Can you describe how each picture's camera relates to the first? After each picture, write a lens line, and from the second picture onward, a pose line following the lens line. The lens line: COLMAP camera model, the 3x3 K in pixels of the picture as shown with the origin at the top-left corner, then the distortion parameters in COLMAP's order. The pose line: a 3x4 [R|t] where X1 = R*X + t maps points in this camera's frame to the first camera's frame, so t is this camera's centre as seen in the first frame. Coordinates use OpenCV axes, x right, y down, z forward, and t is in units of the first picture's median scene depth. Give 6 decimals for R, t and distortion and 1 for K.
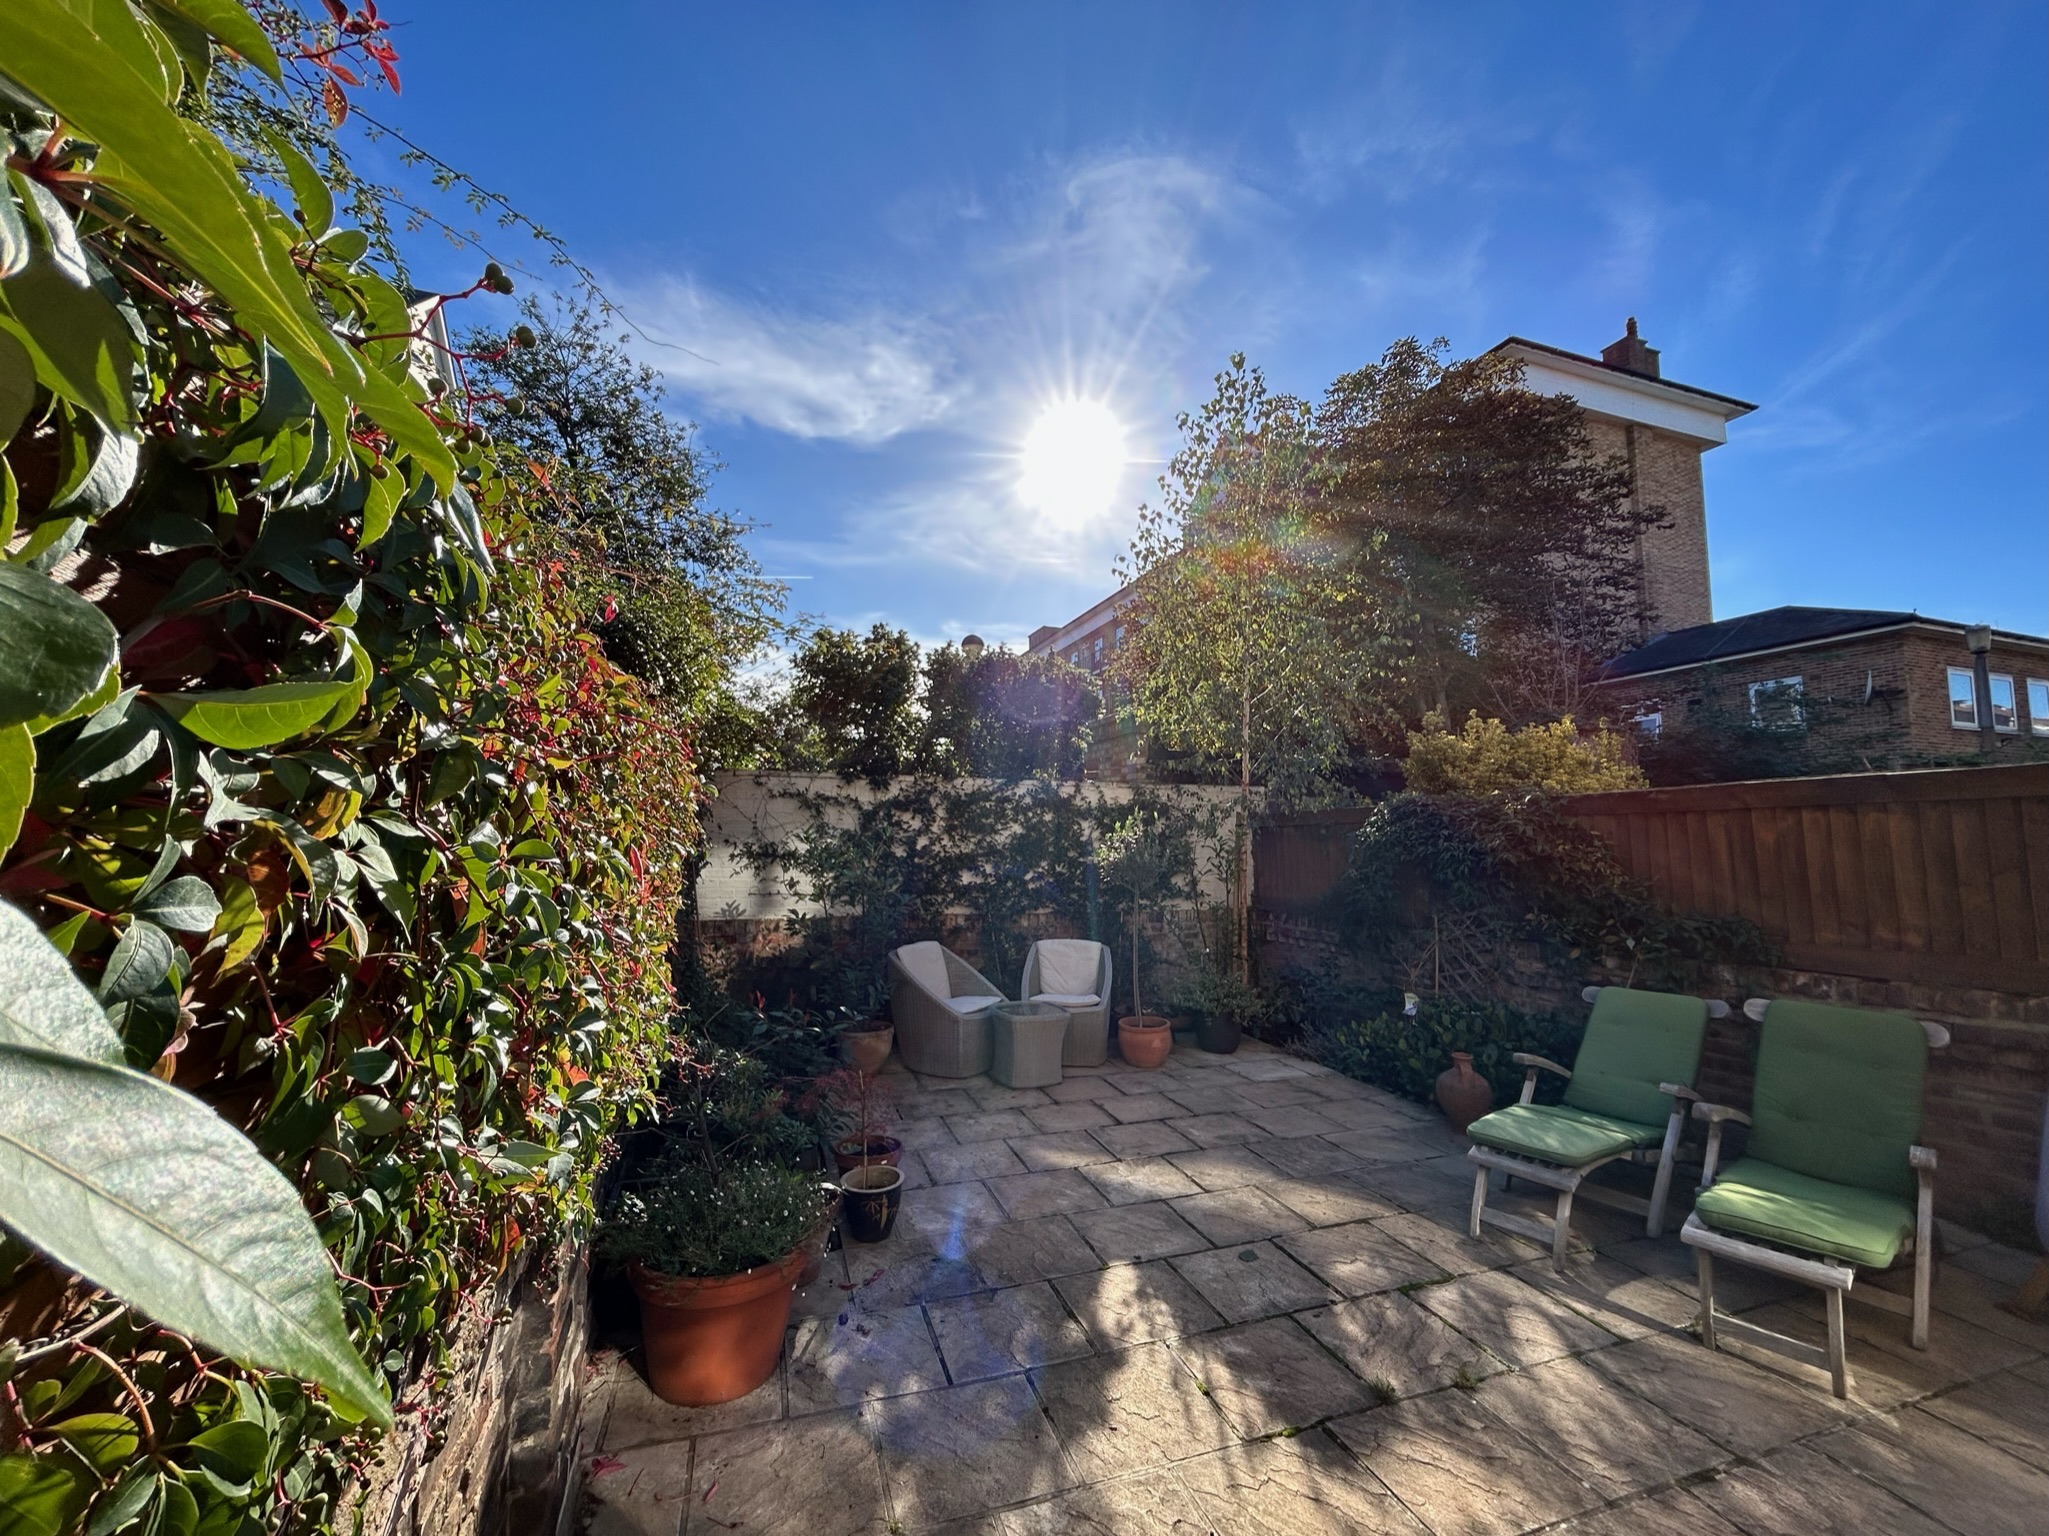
lens RADIAL K [[818.9, 0, 1024.5], [0, 818.9, 768.0], [0, 0, 1]] dist [-0.006929, -0.000035]
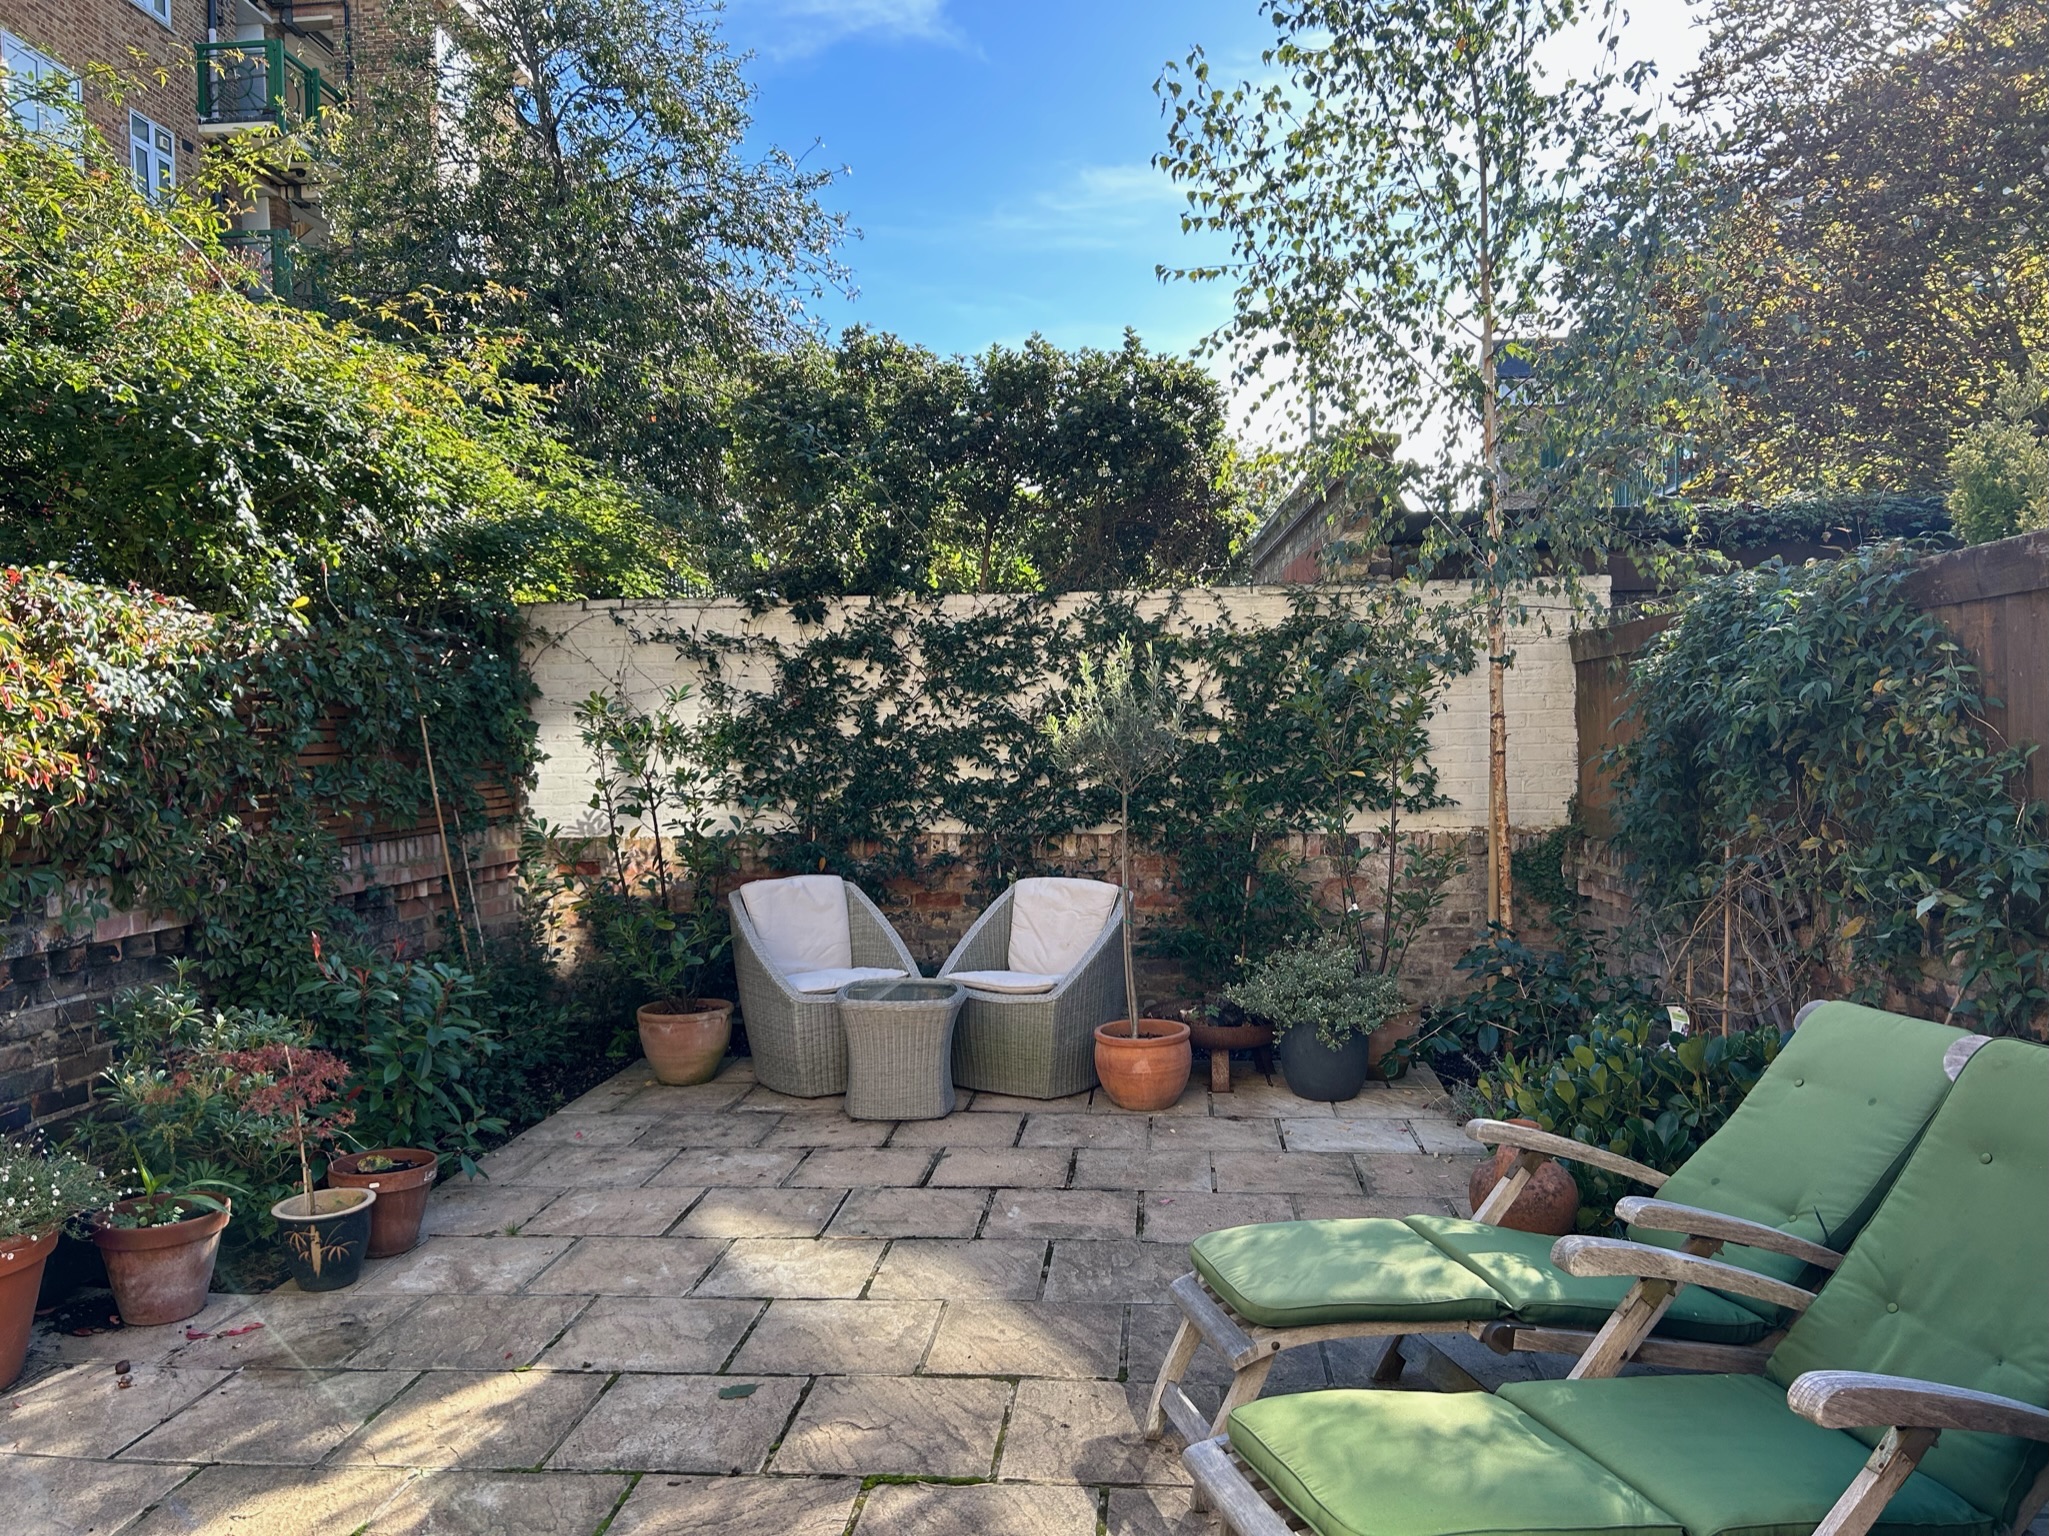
lens RADIAL K [[1510.0, 0, 1024.5], [0, 1510.0, 768.0], [0, 0, 1]] dist [0.073592, -0.086832]
pose [[0.912459, -0.007105, -0.409106, 0.417345], [0.056789, 0.992371, 0.109426, 0.020246], [0.405208, -0.123079, 0.905902, 0.065883]]
